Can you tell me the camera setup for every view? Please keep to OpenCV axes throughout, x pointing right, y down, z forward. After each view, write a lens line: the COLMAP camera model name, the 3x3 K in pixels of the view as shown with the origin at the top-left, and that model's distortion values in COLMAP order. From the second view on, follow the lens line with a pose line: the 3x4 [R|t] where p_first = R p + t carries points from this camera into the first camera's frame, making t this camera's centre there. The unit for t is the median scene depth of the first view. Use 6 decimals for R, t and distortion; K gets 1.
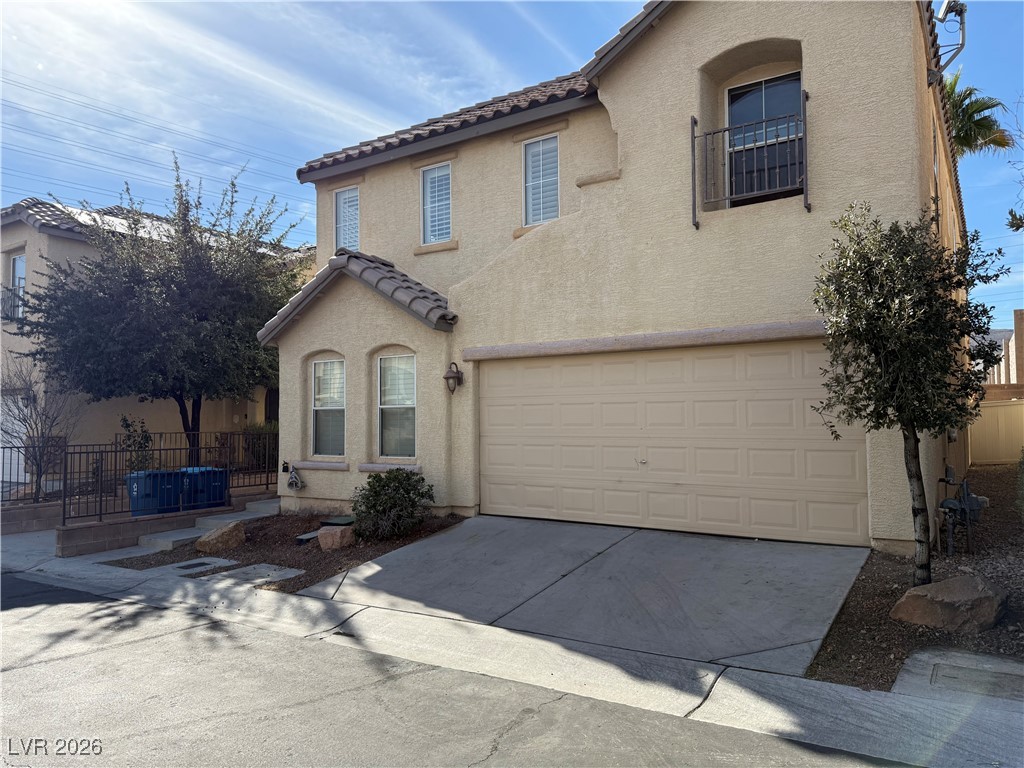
lens RADIAL K [[725.0, 0, 510.6], [0, 725.0, 384.1], [0, 0, 1]] dist [0.076338, -0.085019]
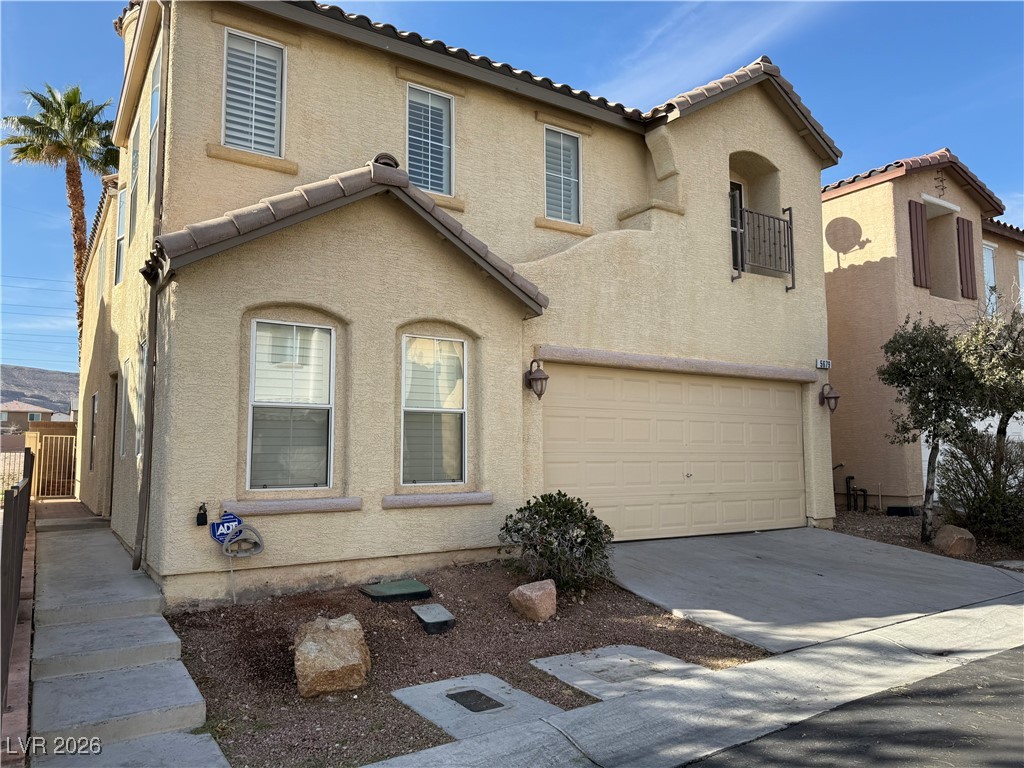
lens RADIAL K [[725.0, 0, 514.1], [0, 725.0, 383.5], [0, 0, 1]] dist [0.076338, -0.085019]
pose [[0.388943, 0.096187, 0.916227, -0.874117], [-0.047780, 0.995302, -0.084206, 0.069052], [-0.920022, -0.011026, 0.391712, 0.755365]]
